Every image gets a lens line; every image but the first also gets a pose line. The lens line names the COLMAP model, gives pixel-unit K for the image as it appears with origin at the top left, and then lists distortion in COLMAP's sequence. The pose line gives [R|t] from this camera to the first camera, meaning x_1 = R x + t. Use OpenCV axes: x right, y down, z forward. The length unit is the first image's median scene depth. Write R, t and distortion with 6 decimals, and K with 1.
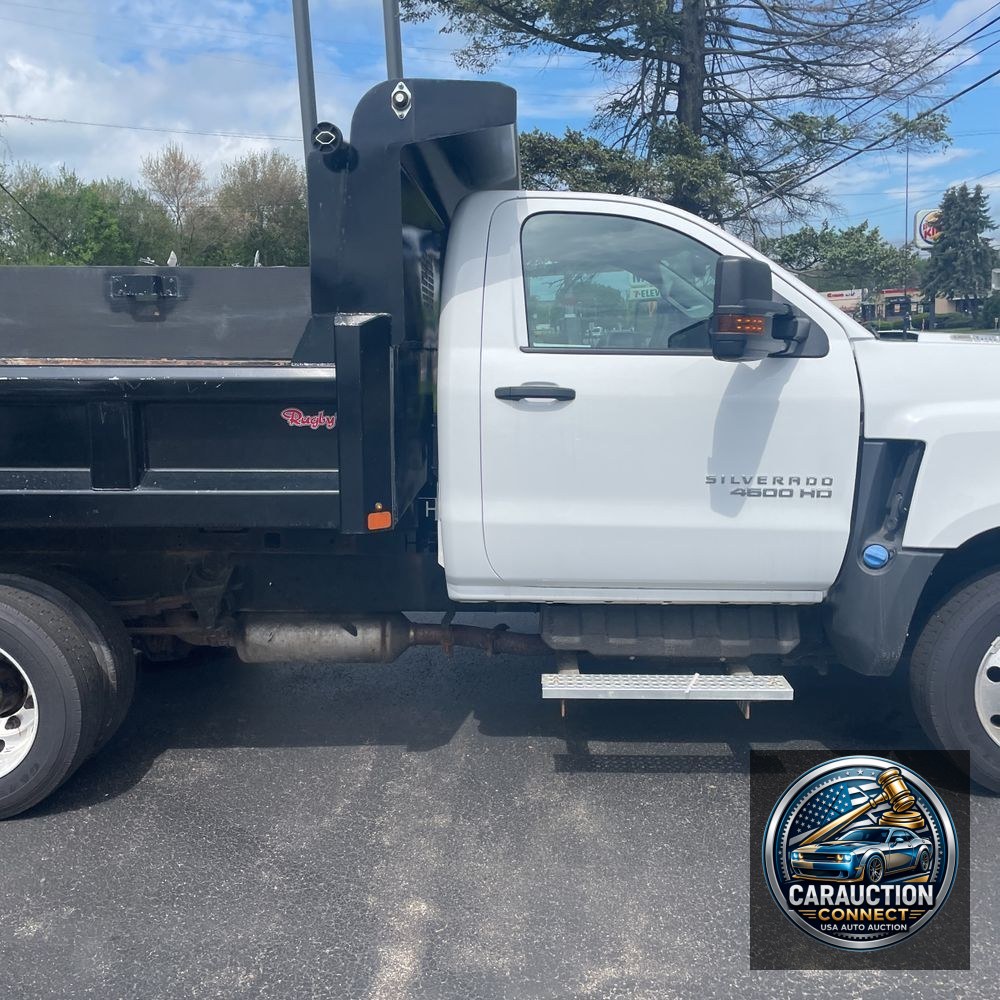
lens RADIAL K [[1025.0, 0, 489.1], [0, 1025.0, 504.2], [0, 0, 1]] dist [0.110999, -0.151236]
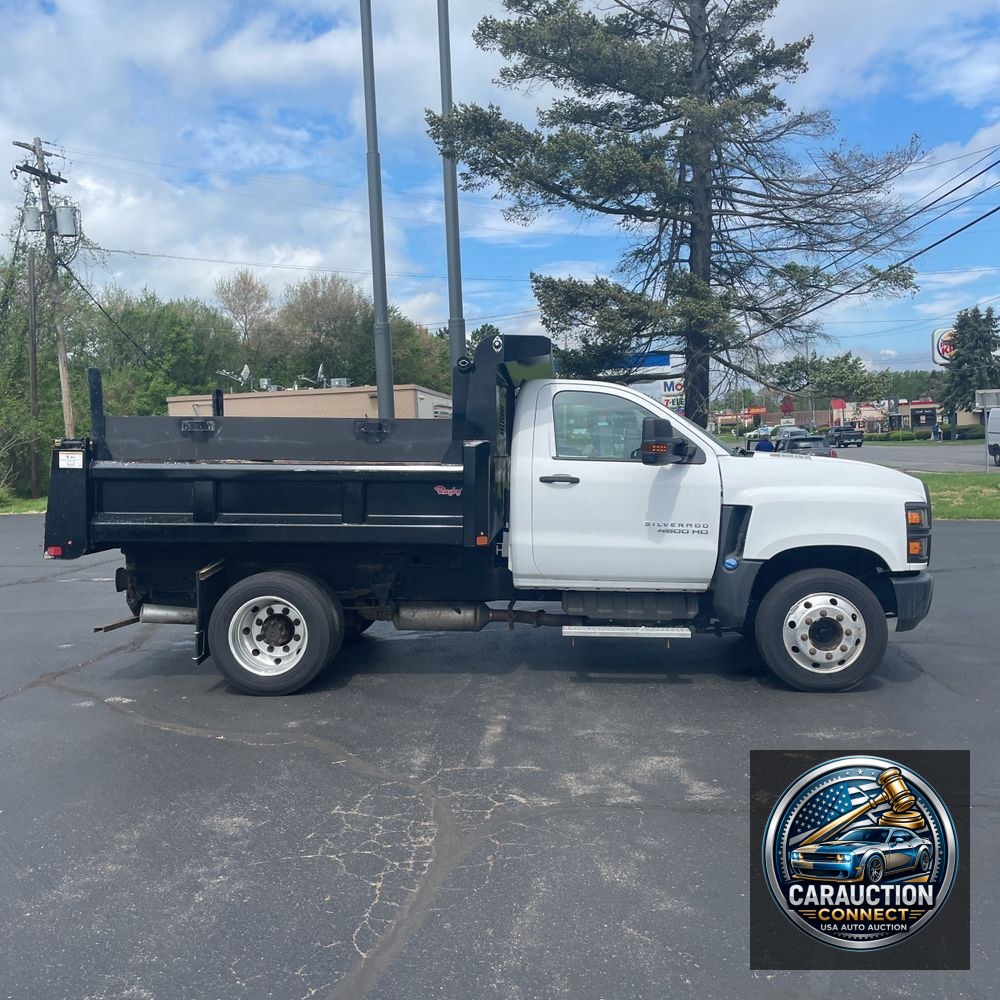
lens RADIAL K [[1036.0, 0, 500.9], [0, 1036.0, 474.5], [0, 0, 1]] dist [0.067009, -0.004370]
pose [[0.999628, 0.011470, -0.024752, -0.016501], [-0.014532, 0.991756, -0.127313, 0.116908], [0.023088, 0.127625, 0.991554, -0.837598]]
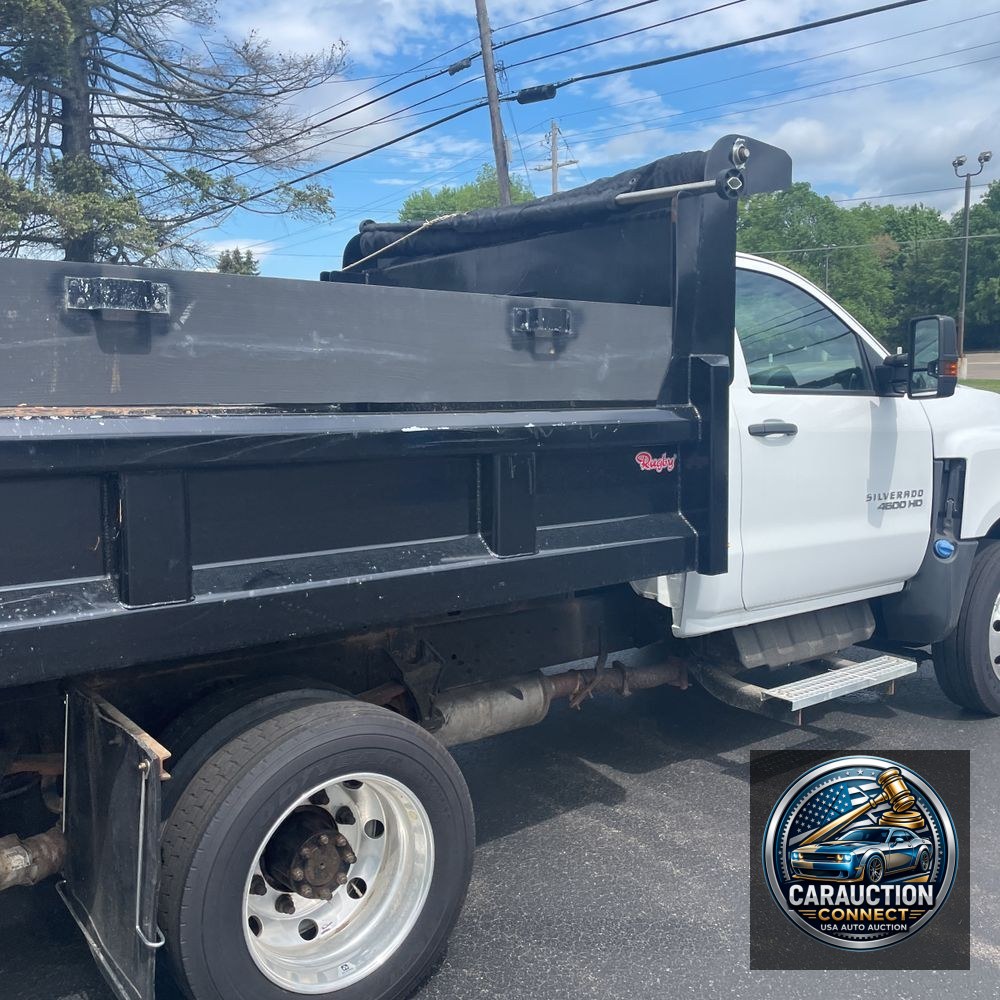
lens RADIAL K [[1022.0, 0, 497.7], [0, 1022.0, 476.4], [0, 0, 1]] dist [0.121810, -0.183537]
pose [[0.764108, -0.053633, 0.642854, -0.735754], [0.099750, 0.994375, -0.035605, -0.040559], [-0.637329, 0.091331, 0.765160, 0.293397]]
